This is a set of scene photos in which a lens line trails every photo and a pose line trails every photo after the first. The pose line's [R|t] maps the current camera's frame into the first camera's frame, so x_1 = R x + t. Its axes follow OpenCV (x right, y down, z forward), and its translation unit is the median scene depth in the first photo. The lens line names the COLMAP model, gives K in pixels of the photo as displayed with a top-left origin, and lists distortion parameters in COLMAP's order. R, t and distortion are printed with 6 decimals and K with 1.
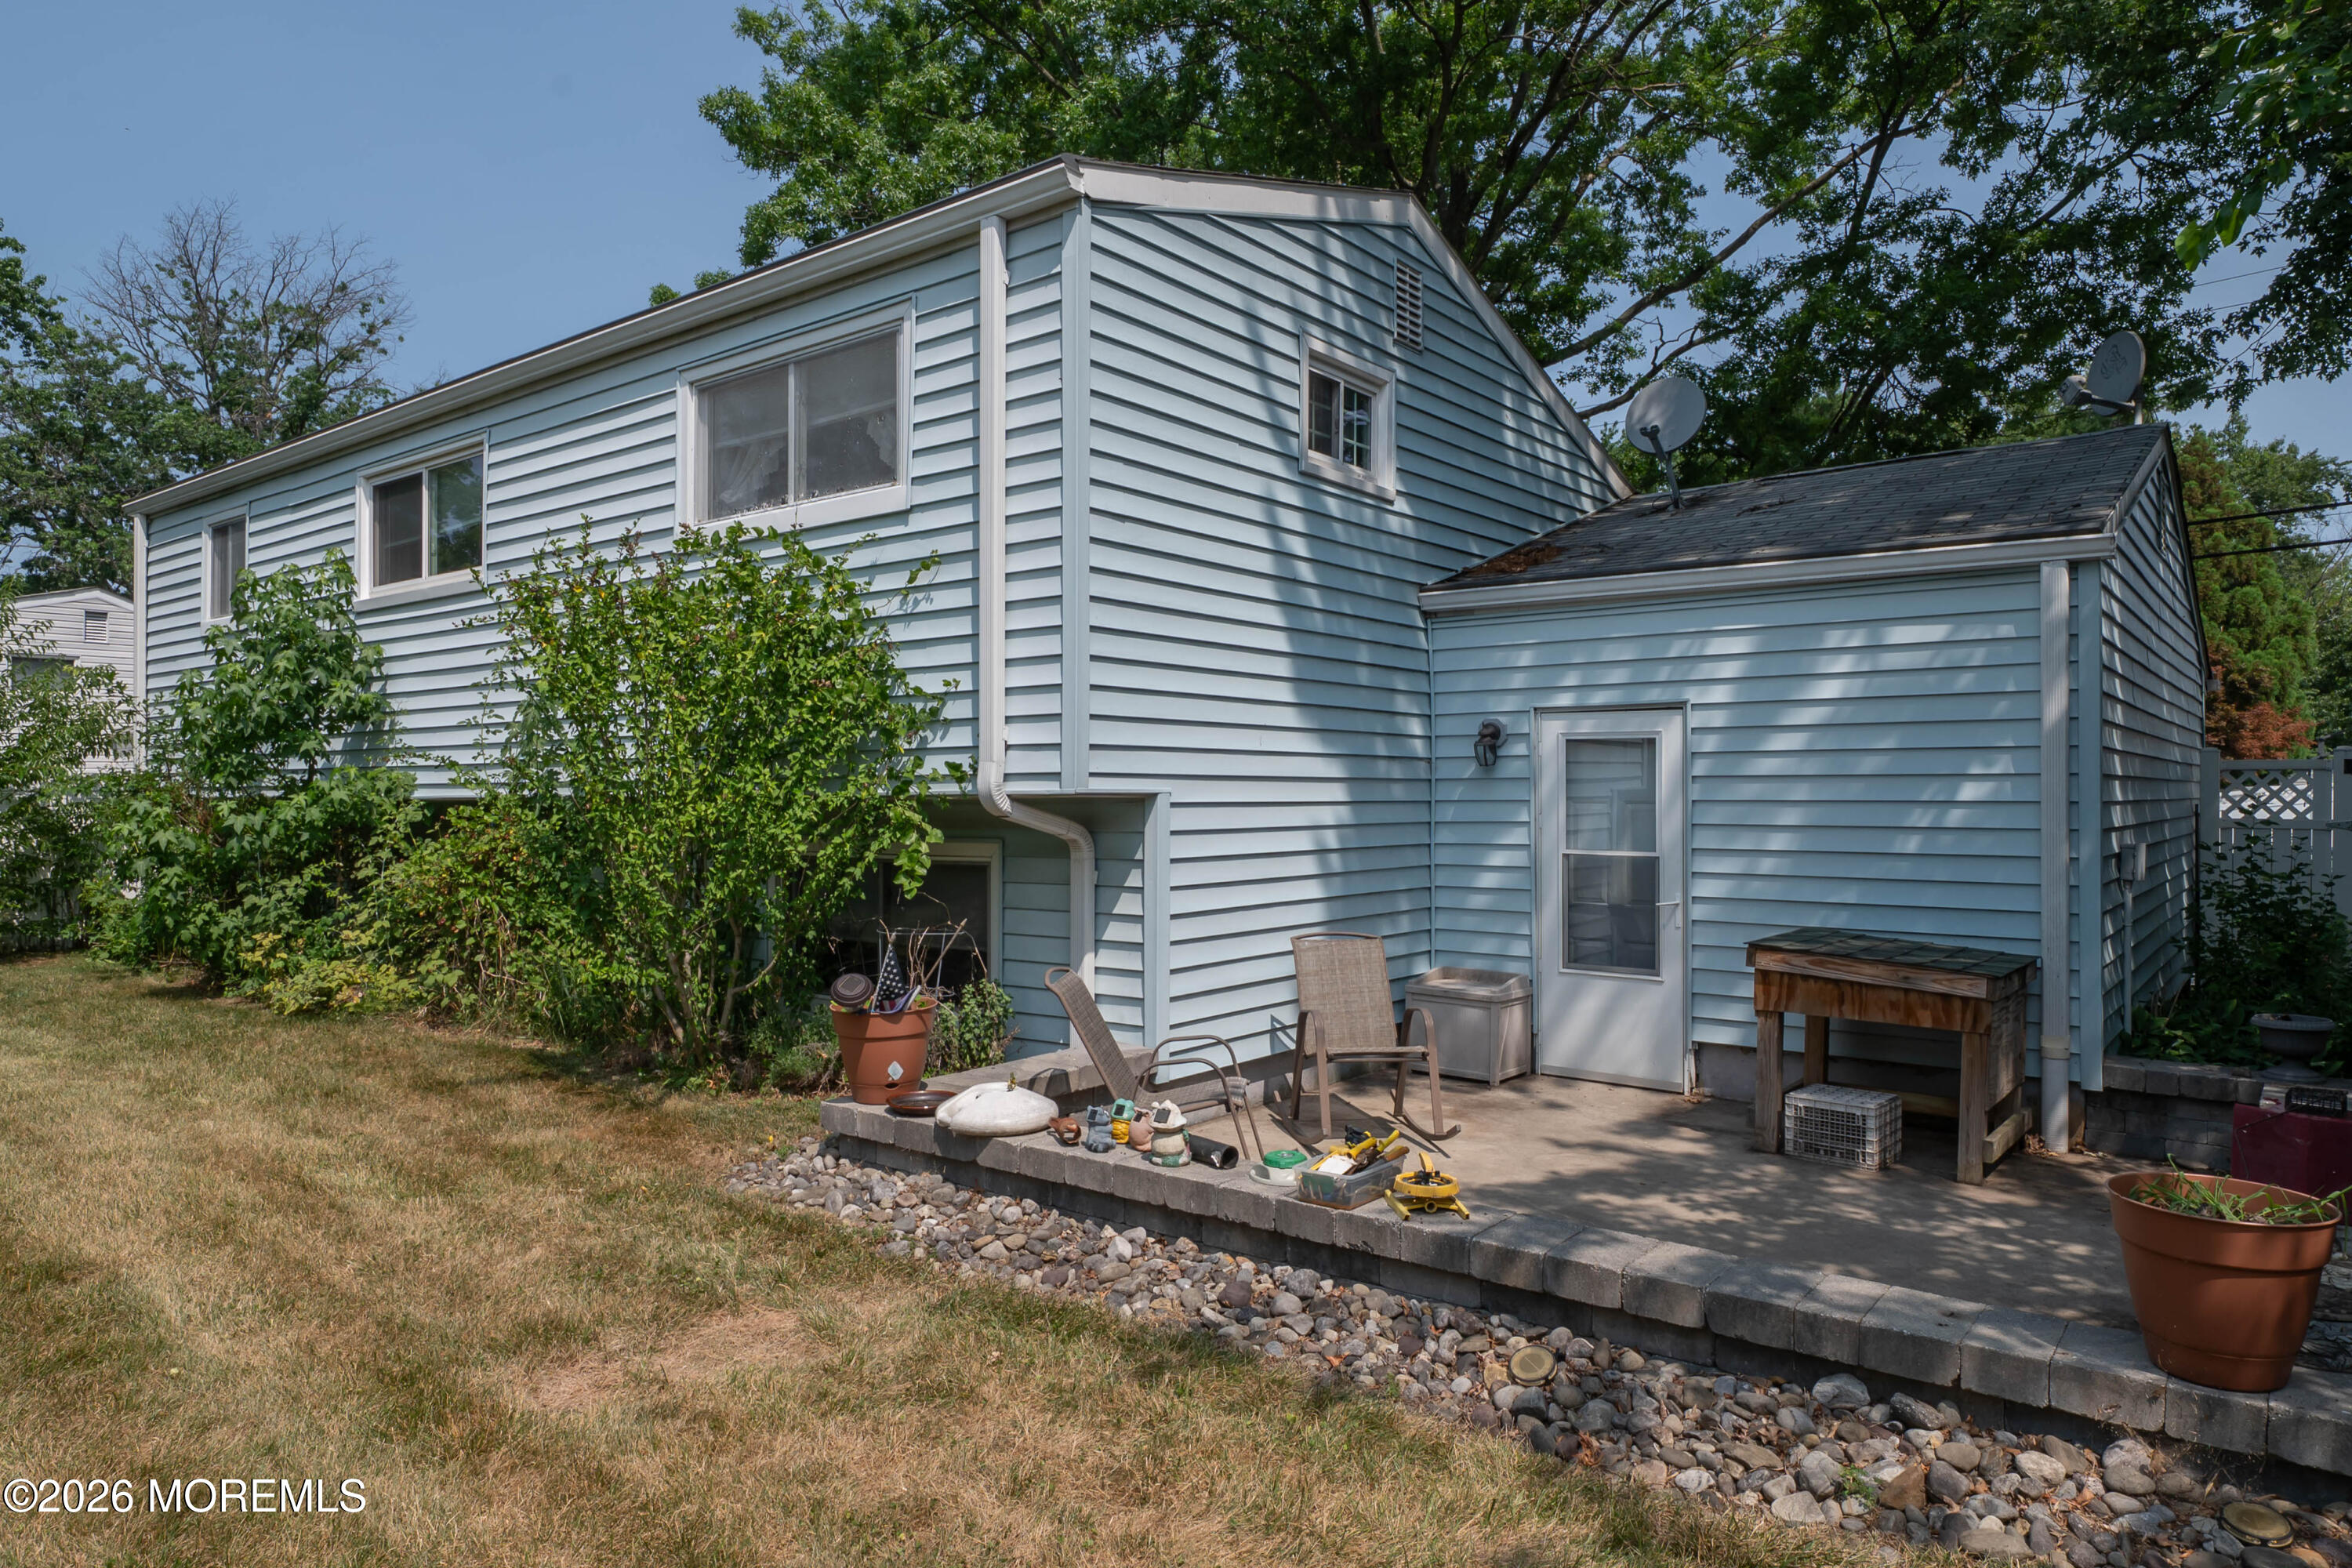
lens RADIAL K [[1472.6, 0, 1173.8], [0, 1472.6, 775.6], [0, 0, 1]] dist [0.002959, 0.001459]
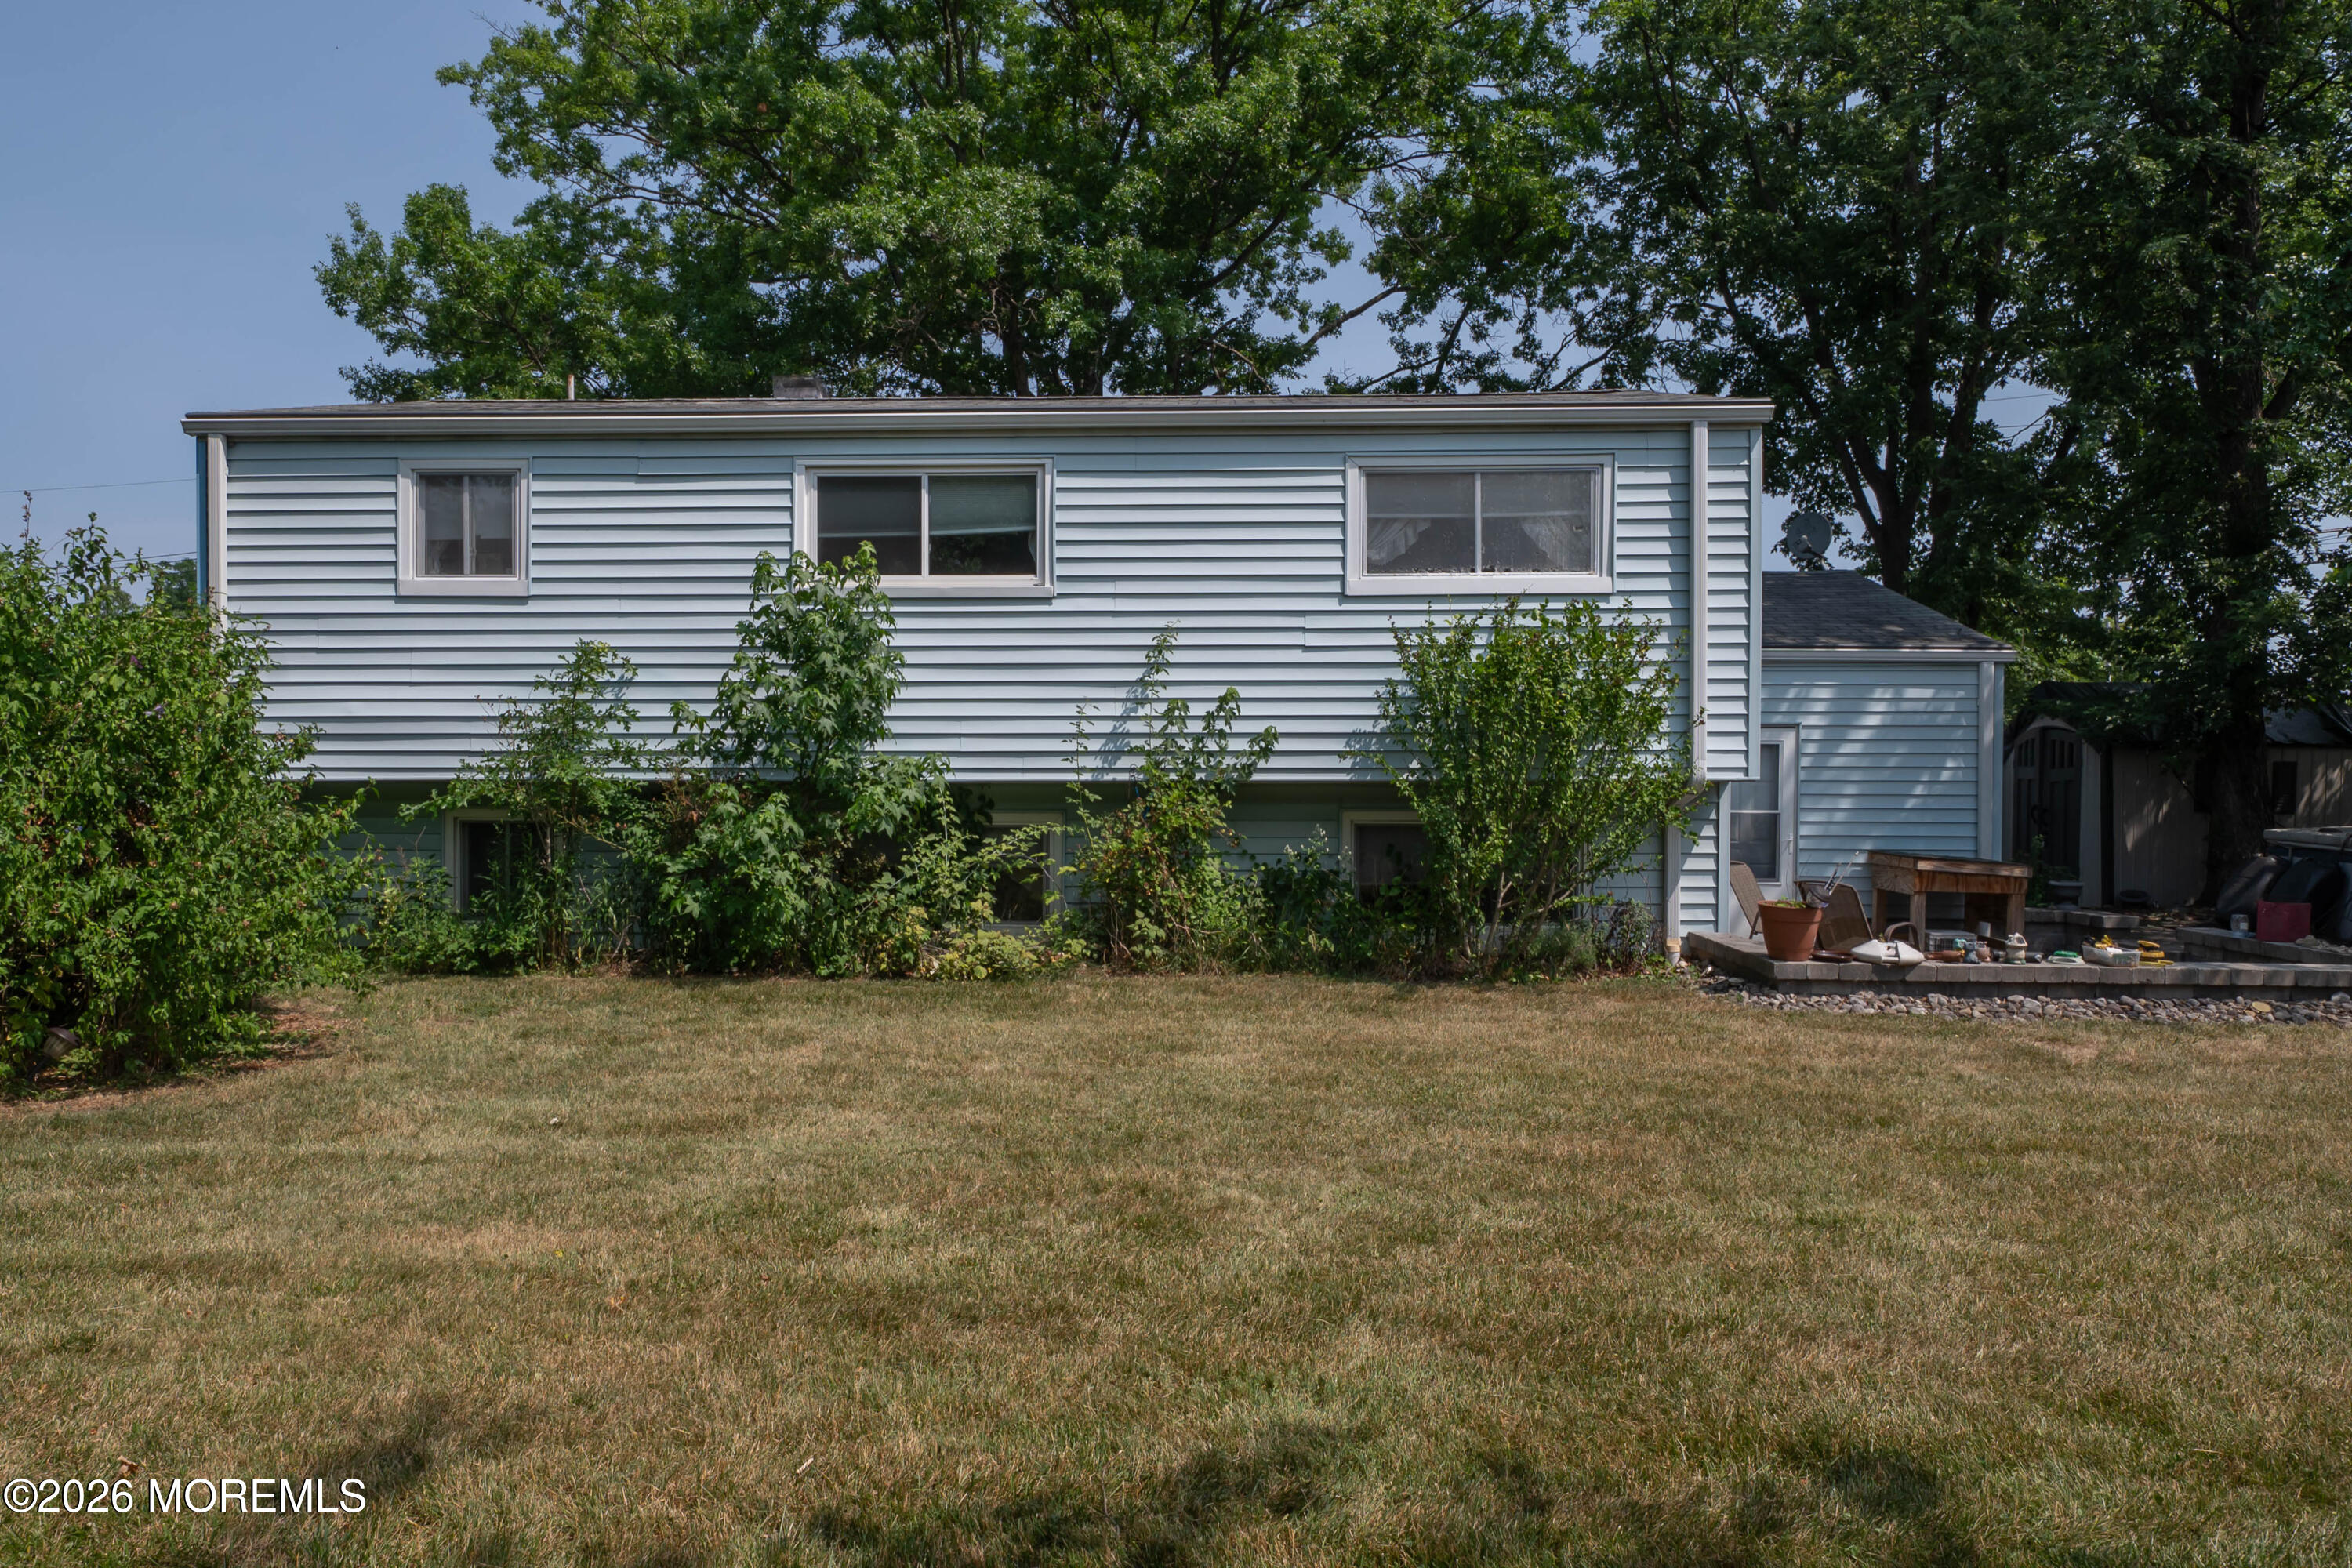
lens RADIAL K [[1472.6, 0, 1168.1], [0, 1472.6, 790.9], [0, 0, 1]] dist [0.002959, 0.001459]
pose [[0.803560, -0.007834, 0.595173, -1.332949], [-0.010174, 0.999587, 0.026893, -0.010686], [-0.595137, -0.027665, 0.803148, 0.041788]]
